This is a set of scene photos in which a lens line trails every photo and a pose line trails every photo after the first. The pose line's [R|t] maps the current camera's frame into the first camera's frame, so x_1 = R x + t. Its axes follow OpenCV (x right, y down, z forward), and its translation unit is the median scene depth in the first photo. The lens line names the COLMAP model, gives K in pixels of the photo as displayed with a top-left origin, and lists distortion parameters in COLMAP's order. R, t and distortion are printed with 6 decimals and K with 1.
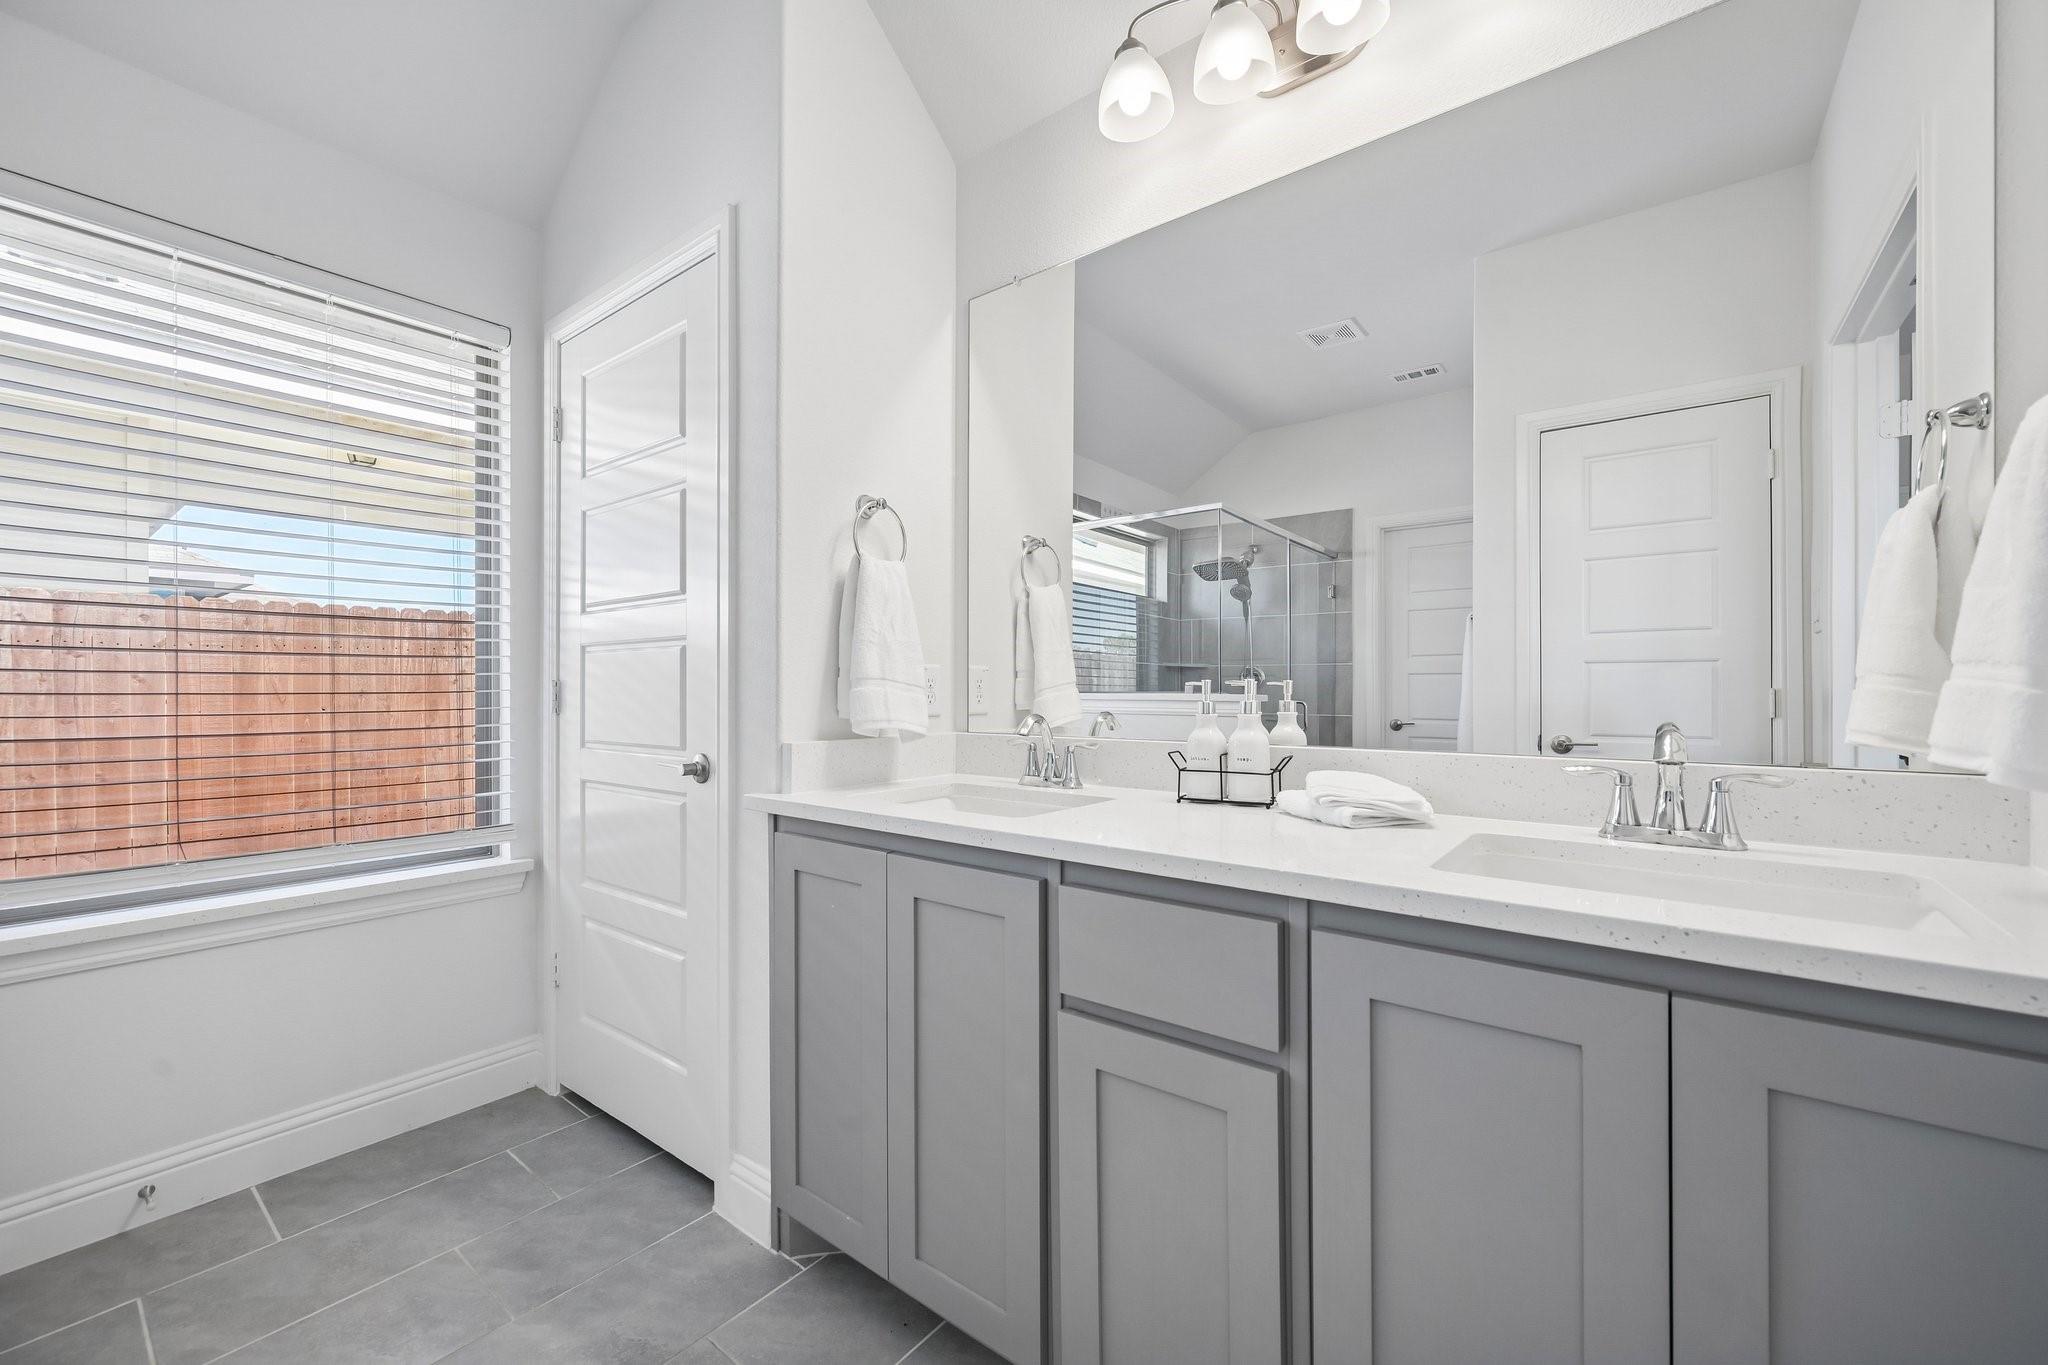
lens RADIAL K [[811.4, 0, 1059.0], [0, 811.4, 693.0], [0, 0, 1]] dist [-0.000024, -0.000145]
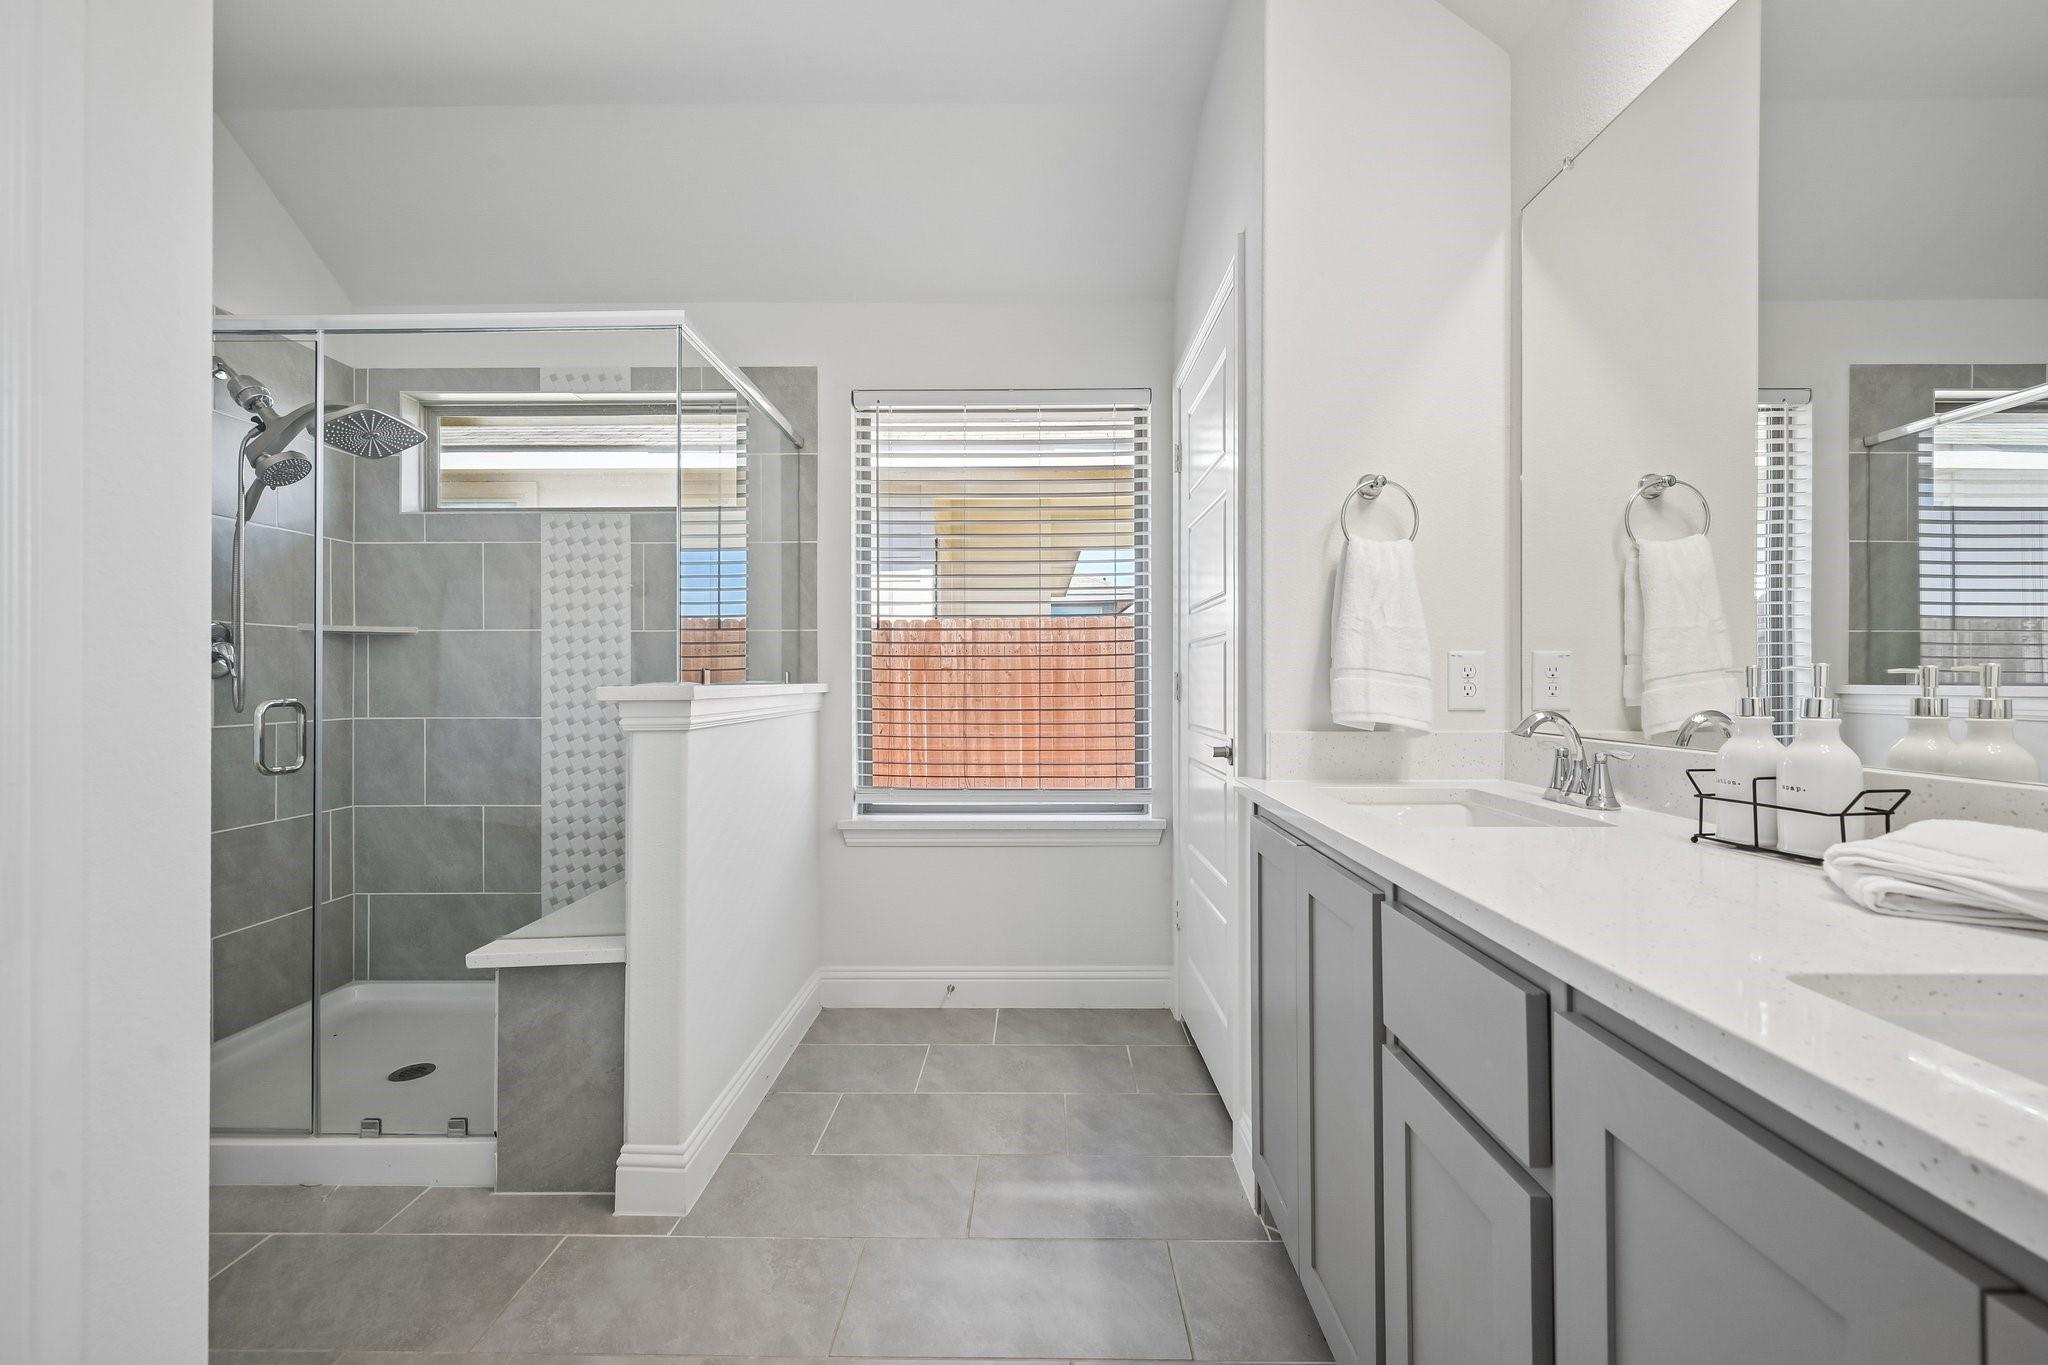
lens RADIAL K [[865.2, 0, 1037.1], [0, 865.2, 678.6], [0, 0, 1]] dist [-0.000296, 0.000661]
pose [[0.597676, -0.002234, -0.801735, 0.347448], [-0.002283, 0.999987, -0.004489, -0.000437], [0.801734, 0.004514, 0.597663, 0.088156]]
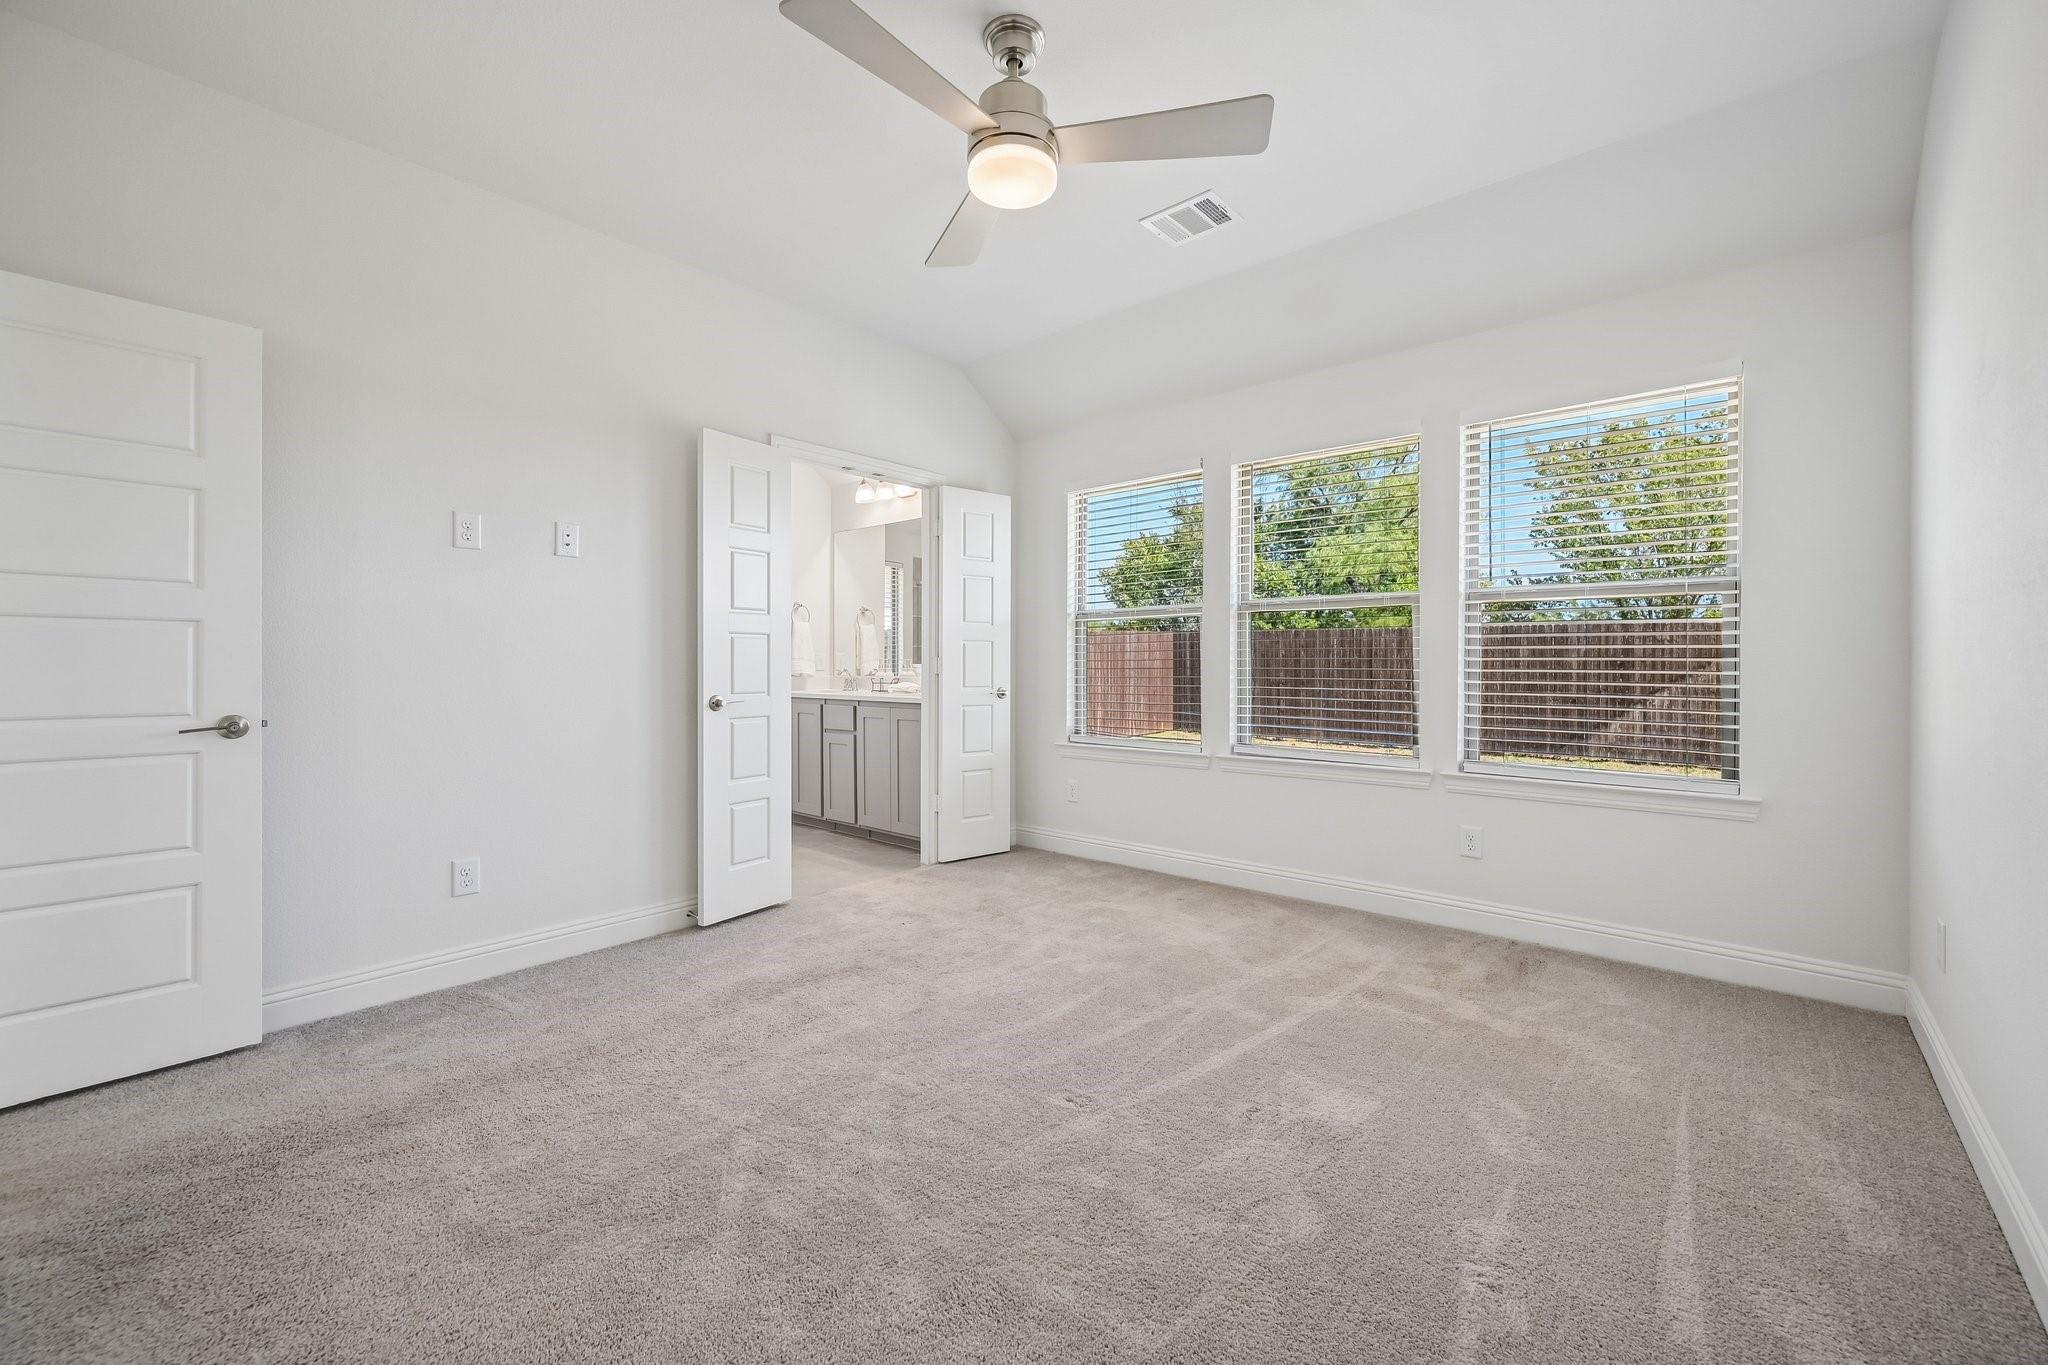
lens RADIAL K [[811.4, 0, 1020.5], [0, 811.4, 674.3], [0, 0, 1]] dist [-0.000024, -0.000145]
pose [[0.995476, 0.003827, -0.094934, 1.008810], [-0.002628, 0.999915, 0.012756, 0.003863], [0.094975, -0.012449, 0.995402, -2.261355]]
